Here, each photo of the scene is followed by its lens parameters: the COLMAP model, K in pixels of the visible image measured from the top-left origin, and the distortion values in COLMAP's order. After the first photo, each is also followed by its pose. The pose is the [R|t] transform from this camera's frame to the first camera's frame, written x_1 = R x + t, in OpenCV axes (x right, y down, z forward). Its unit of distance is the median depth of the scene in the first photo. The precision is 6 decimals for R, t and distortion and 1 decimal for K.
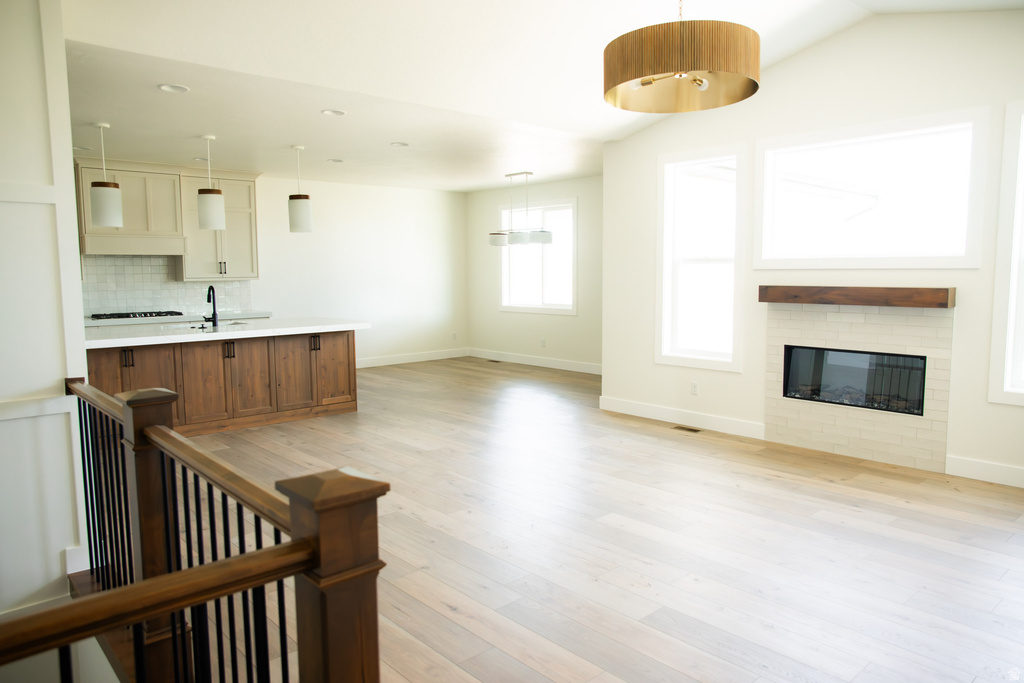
lens RADIAL K [[693.2, 0, 512.0], [0, 693.2, 341.5], [0, 0, 1]] dist [-0.074424, 0.072692]
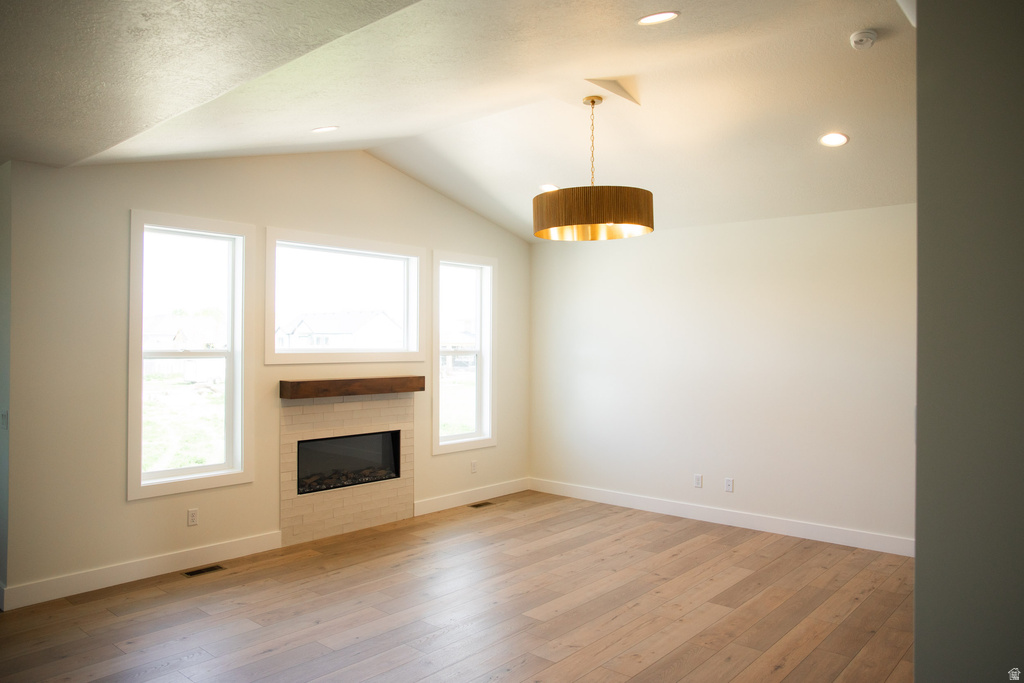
lens RADIAL K [[707.5, 0, 512.0], [0, 707.5, 341.5], [0, 0, 1]] dist [-0.047535, 0.004885]
pose [[-0.116553, 0.011884, 0.993113, -0.694857], [0.100319, 0.994955, -0.000133, -0.115549], [-0.988105, 0.099613, -0.117157, 0.882716]]
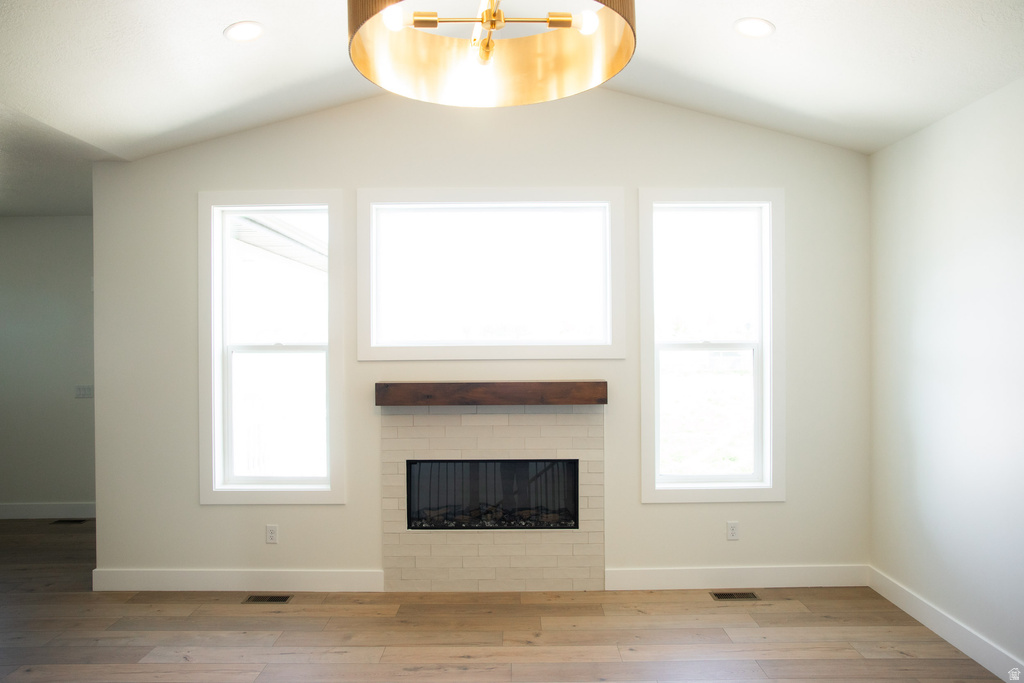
lens RADIAL K [[693.2, 0, 512.0], [0, 693.2, 341.5], [0, 0, 1]] dist [-0.074424, 0.072692]
pose [[0.669693, 0.001972, 0.742635, -0.098037], [0.078158, 0.994256, -0.073121, -0.066201], [-0.738514, 0.107011, 0.665692, 0.435162]]
